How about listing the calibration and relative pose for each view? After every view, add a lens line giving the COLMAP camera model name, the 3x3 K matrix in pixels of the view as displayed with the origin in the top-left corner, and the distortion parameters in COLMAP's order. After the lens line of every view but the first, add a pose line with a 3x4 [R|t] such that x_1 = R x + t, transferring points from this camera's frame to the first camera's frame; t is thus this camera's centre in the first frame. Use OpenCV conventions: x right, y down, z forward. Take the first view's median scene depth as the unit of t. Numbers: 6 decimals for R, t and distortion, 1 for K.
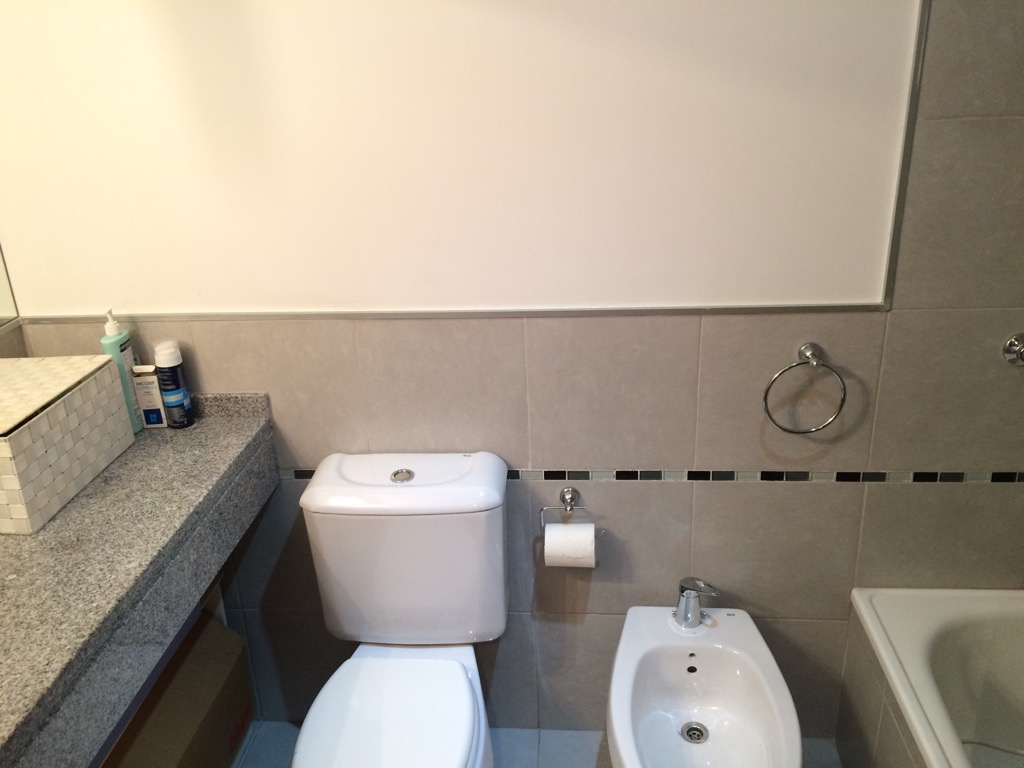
lens RADIAL K [[881.8, 0, 512.0], [0, 881.8, 384.0], [0, 0, 1]] dist [0.096053, -0.116785]
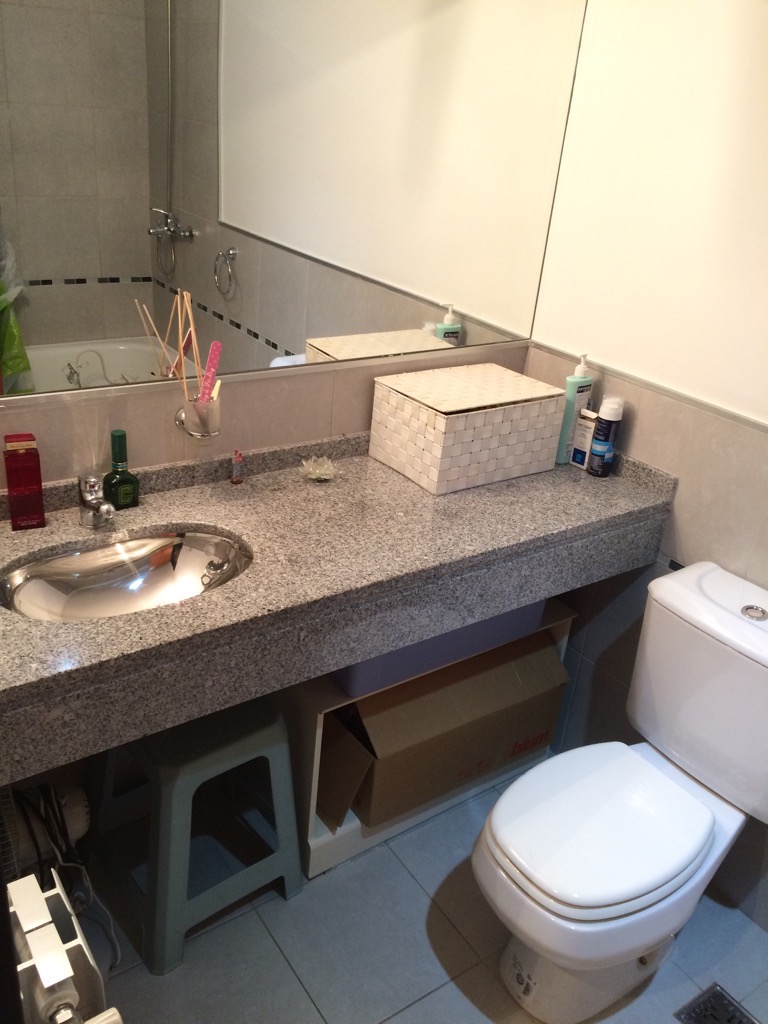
lens RADIAL K [[881.8, 0, 384.0], [0, 881.8, 512.0], [0, 0, 1]] dist [0.096053, -0.116785]
pose [[0.634697, 0.419741, -0.648827, 0.201529], [-0.394333, 0.897999, 0.195192, -0.022495], [0.664576, 0.131966, 0.735475, 0.029955]]
